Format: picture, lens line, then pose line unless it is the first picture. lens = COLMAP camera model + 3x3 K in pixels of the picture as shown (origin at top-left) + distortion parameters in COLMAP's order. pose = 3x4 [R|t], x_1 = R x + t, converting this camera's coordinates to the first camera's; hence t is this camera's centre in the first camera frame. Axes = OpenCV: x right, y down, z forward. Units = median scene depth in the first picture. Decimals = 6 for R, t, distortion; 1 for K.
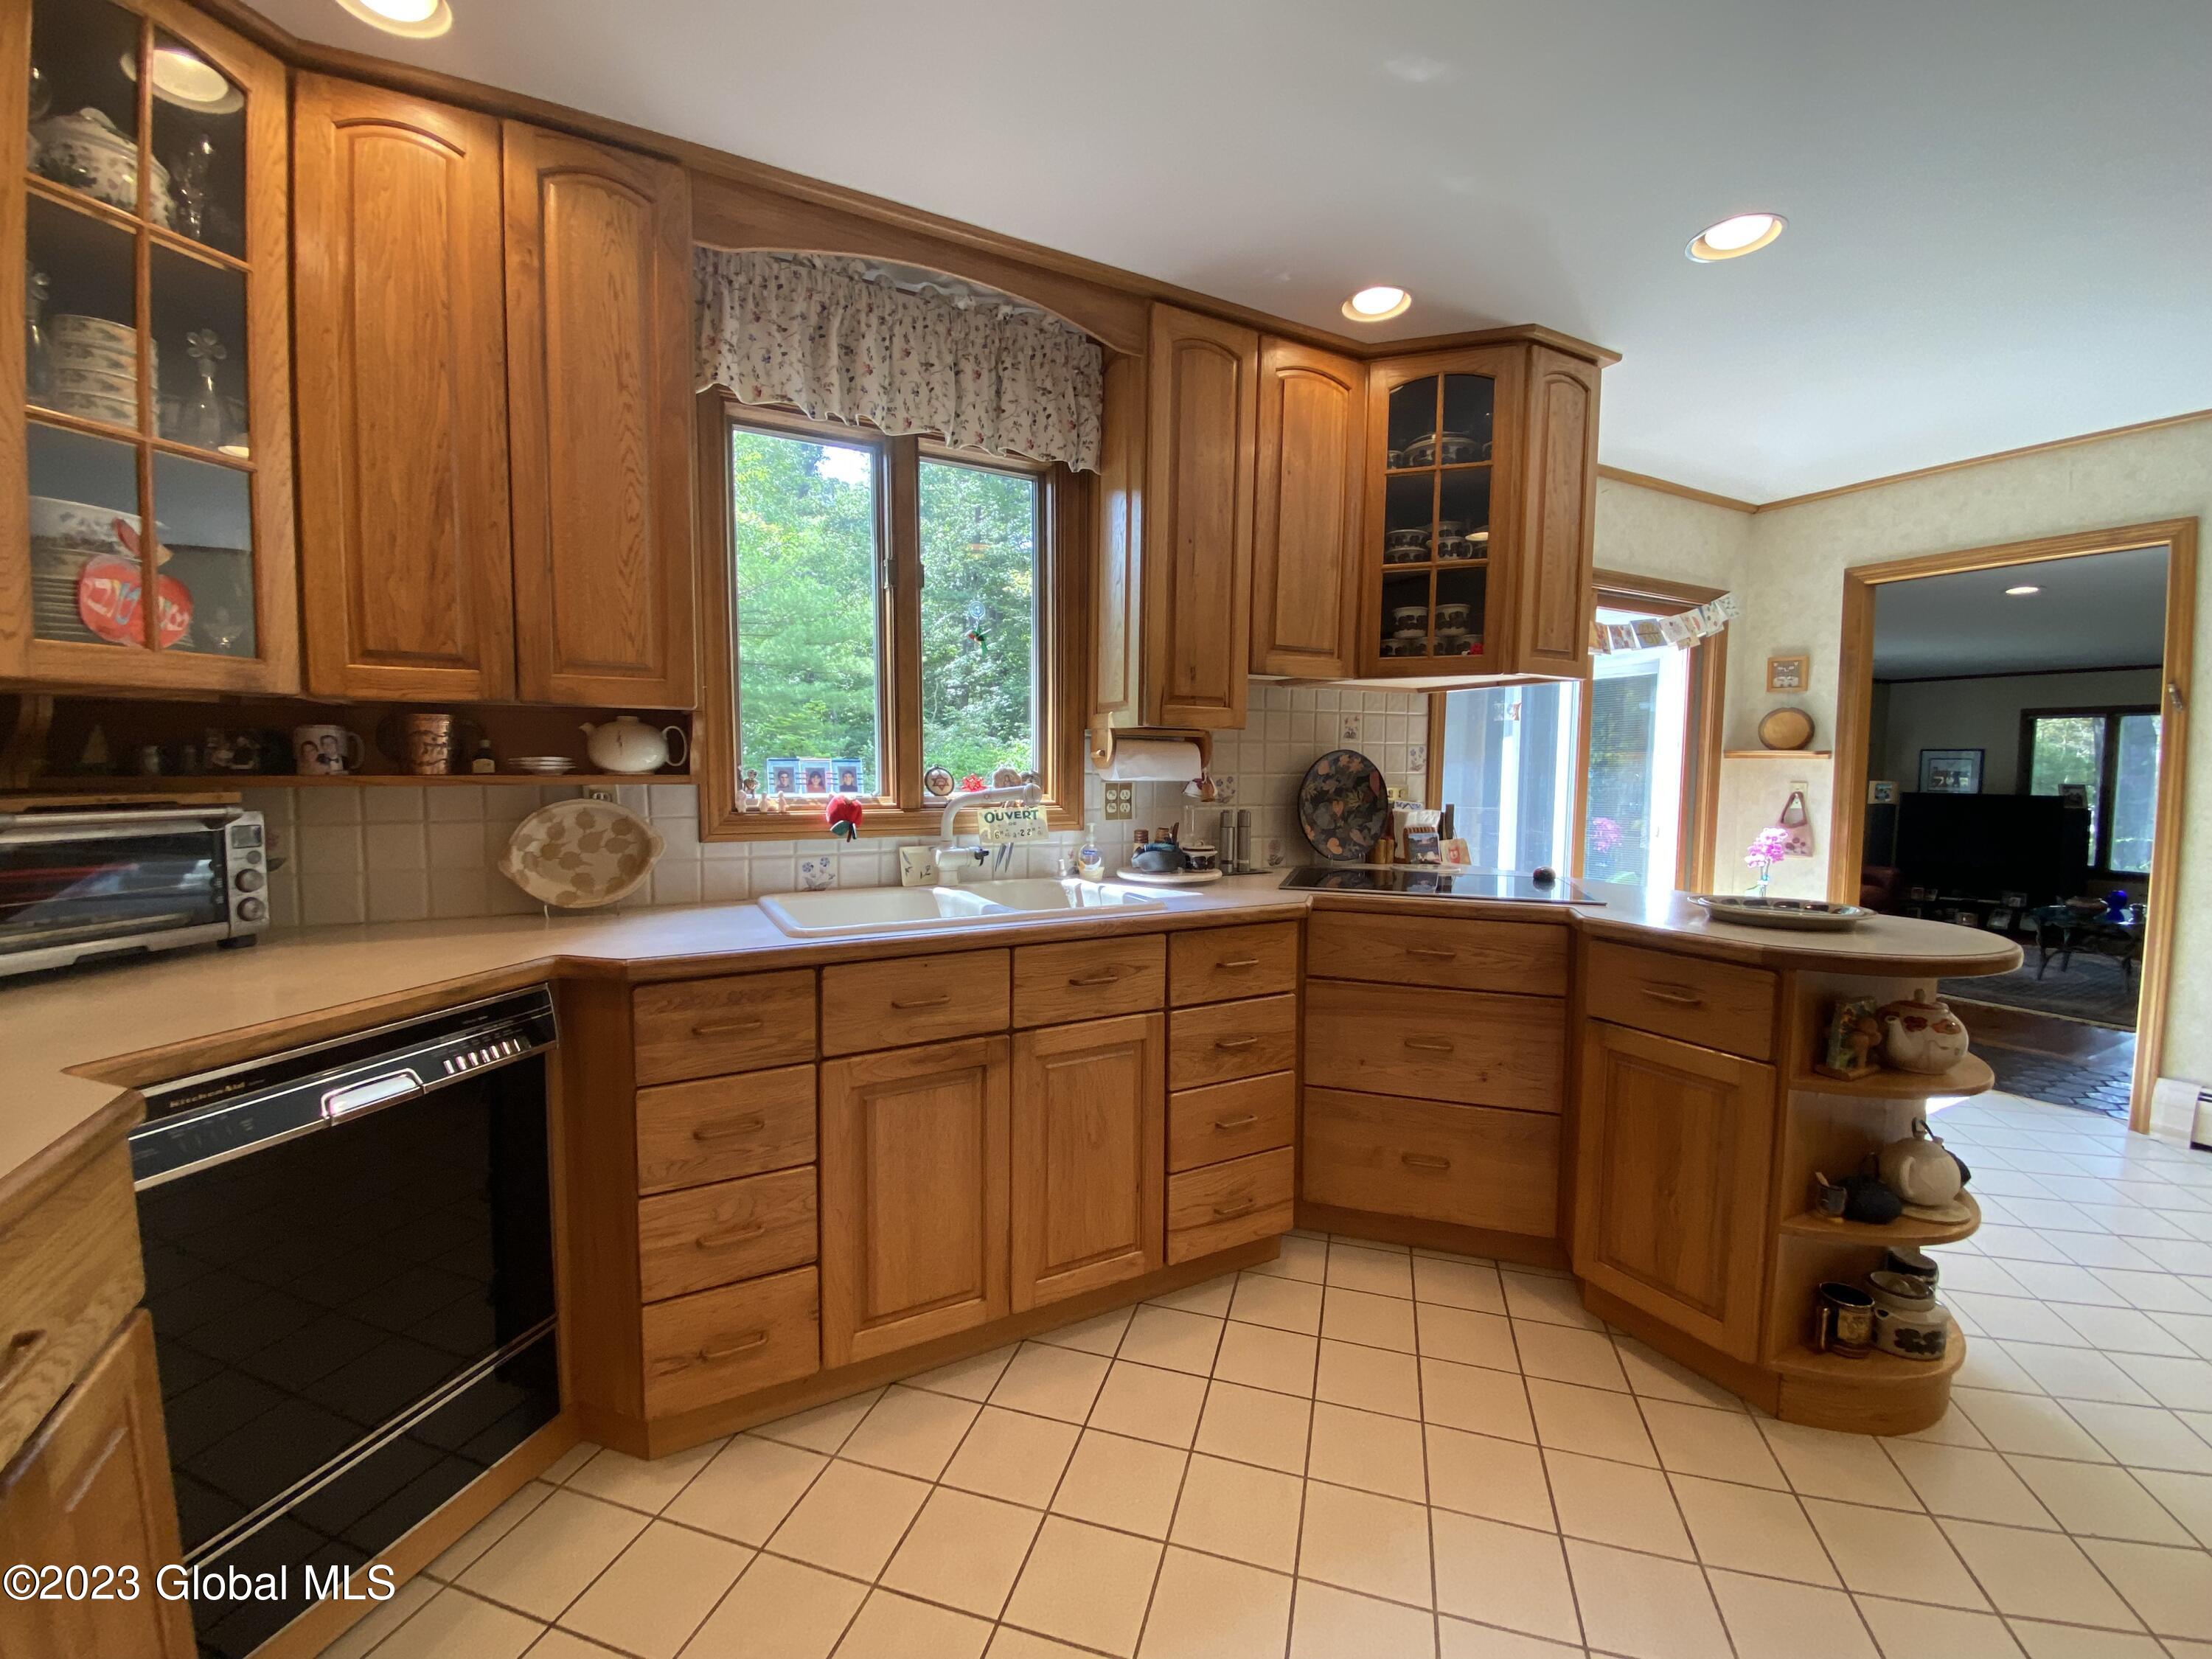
lens RADIAL K [[900.8, 0, 1090.6], [0, 900.8, 835.5], [0, 0, 1]] dist [0.001576, -0.013114]
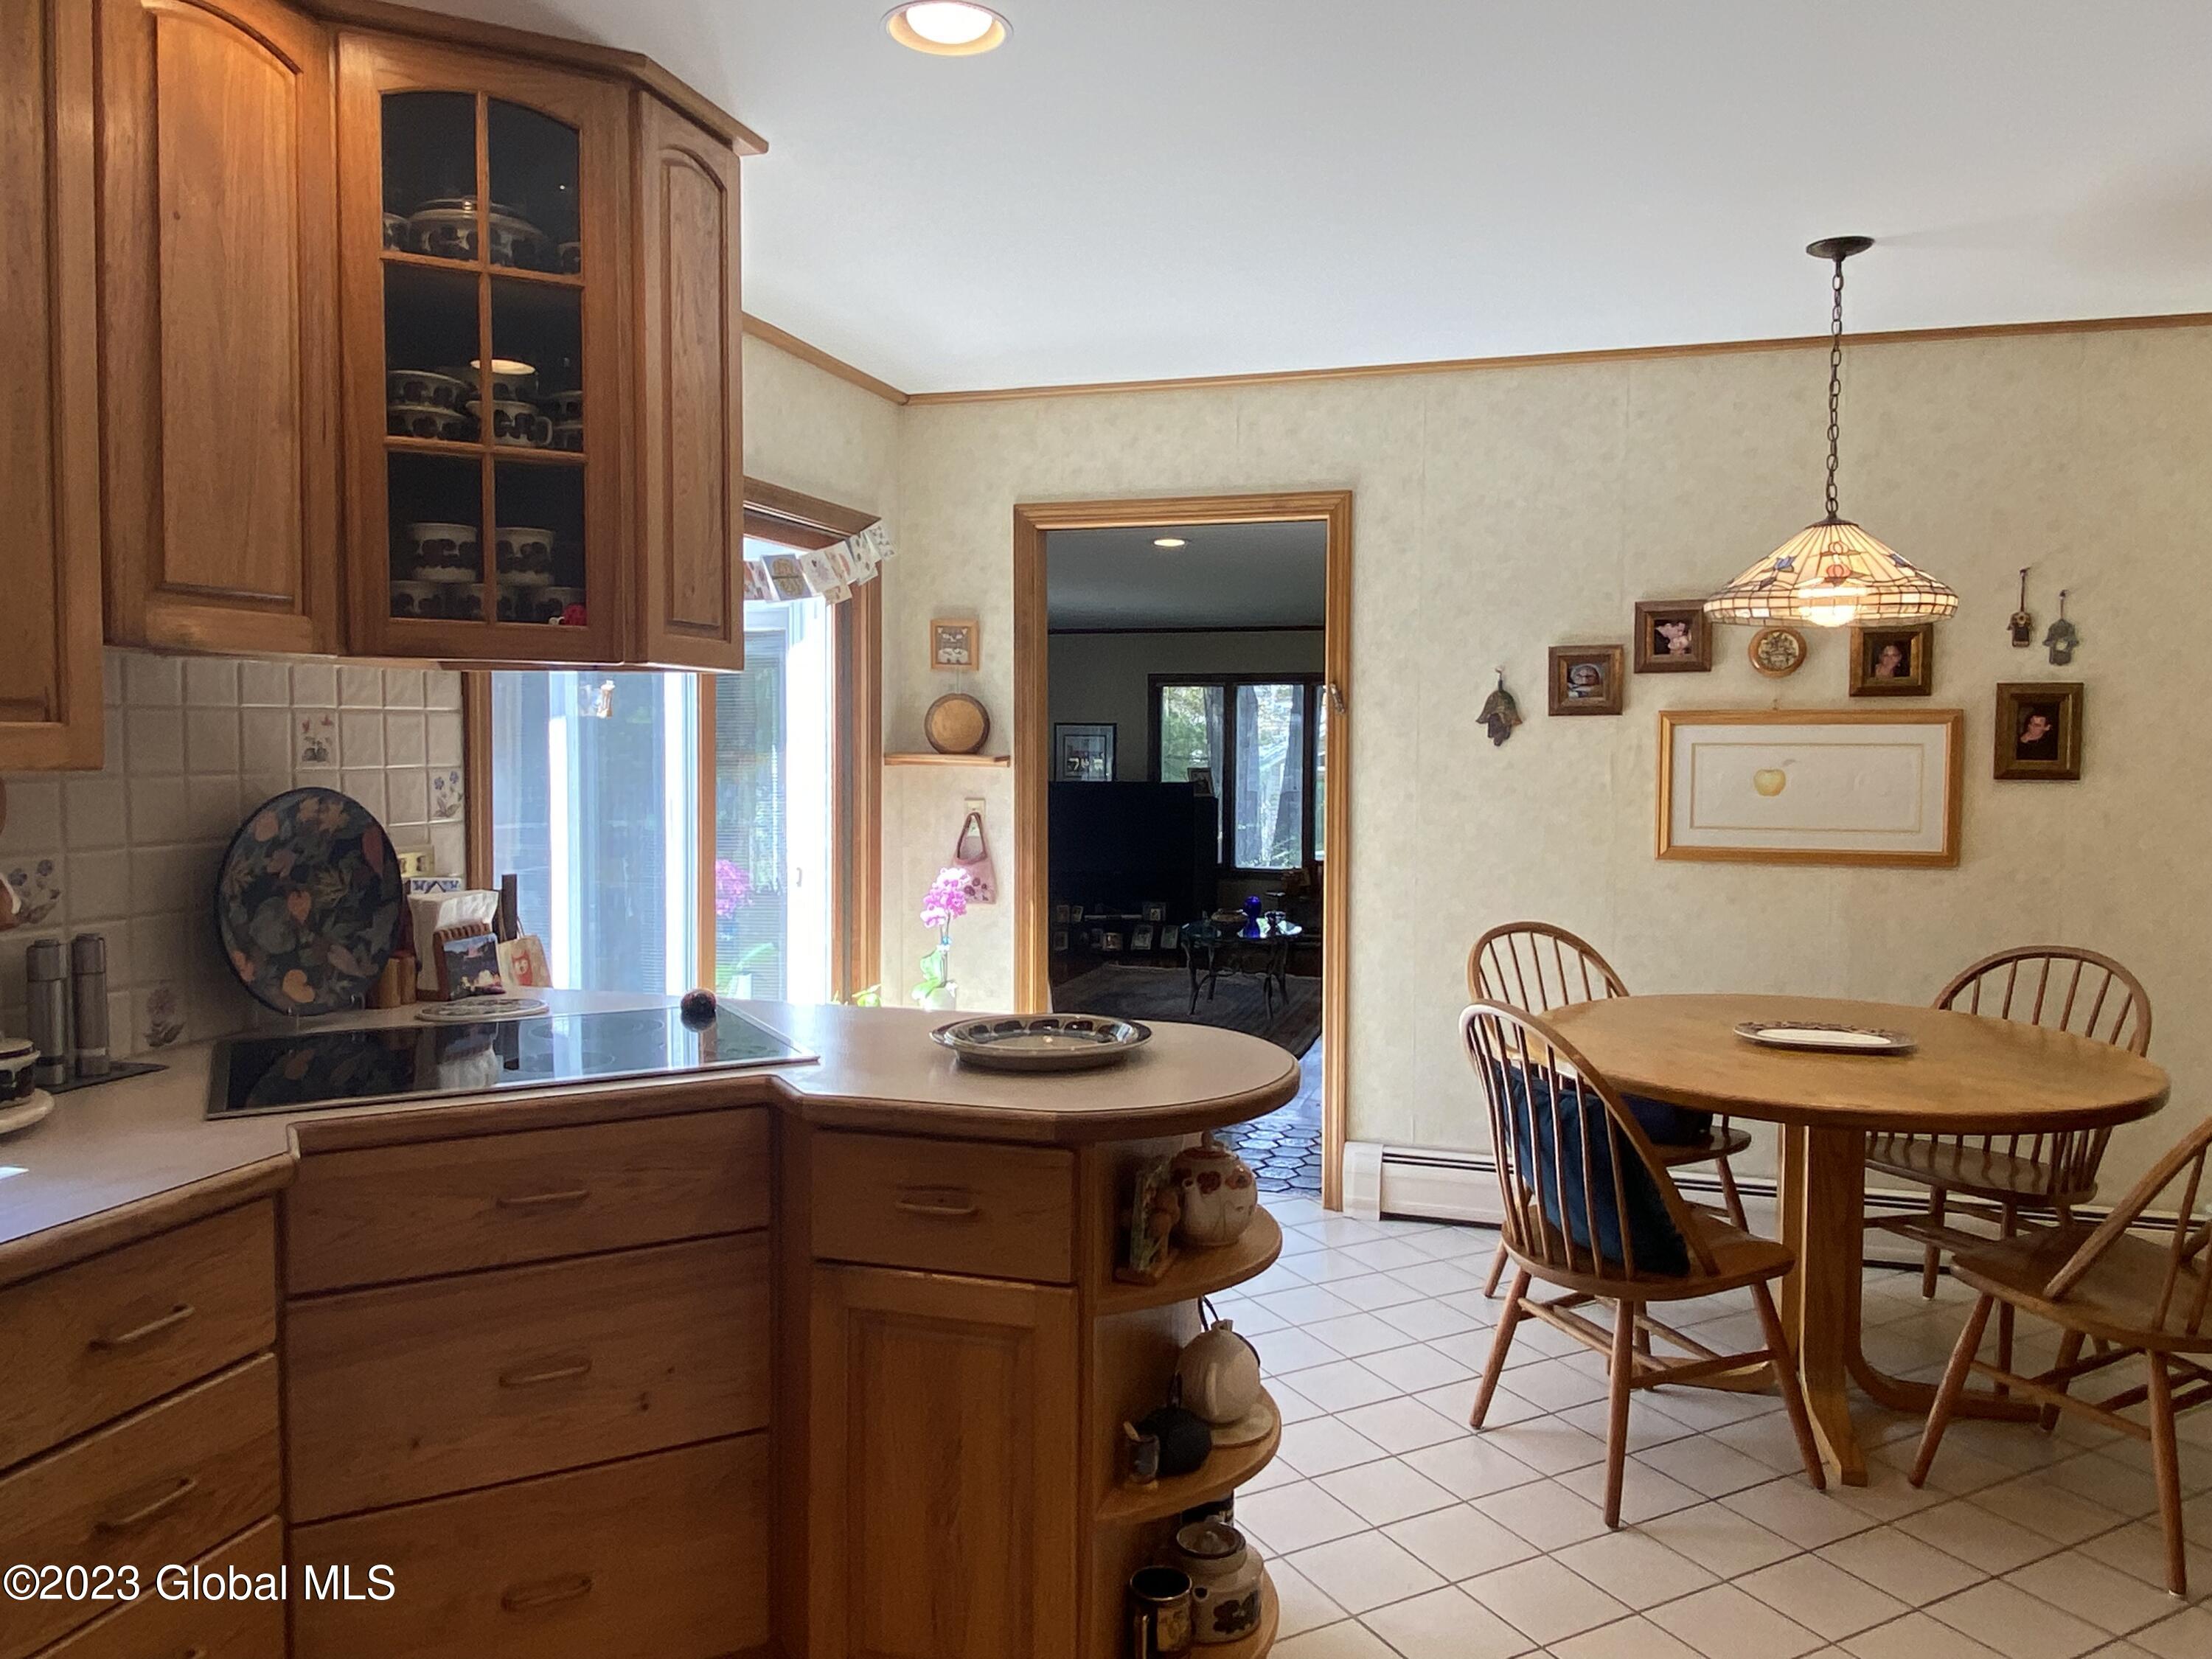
lens RADIAL K [[1572.7, 0, 1122.3], [0, 1572.7, 816.5], [0, 0, 1]] dist [0.082525, -0.107415]
pose [[0.687575, -0.037810, 0.725129, -0.052597], [0.047727, 0.998837, 0.006827, -0.075357], [-0.724543, 0.029914, 0.688580, 0.090535]]
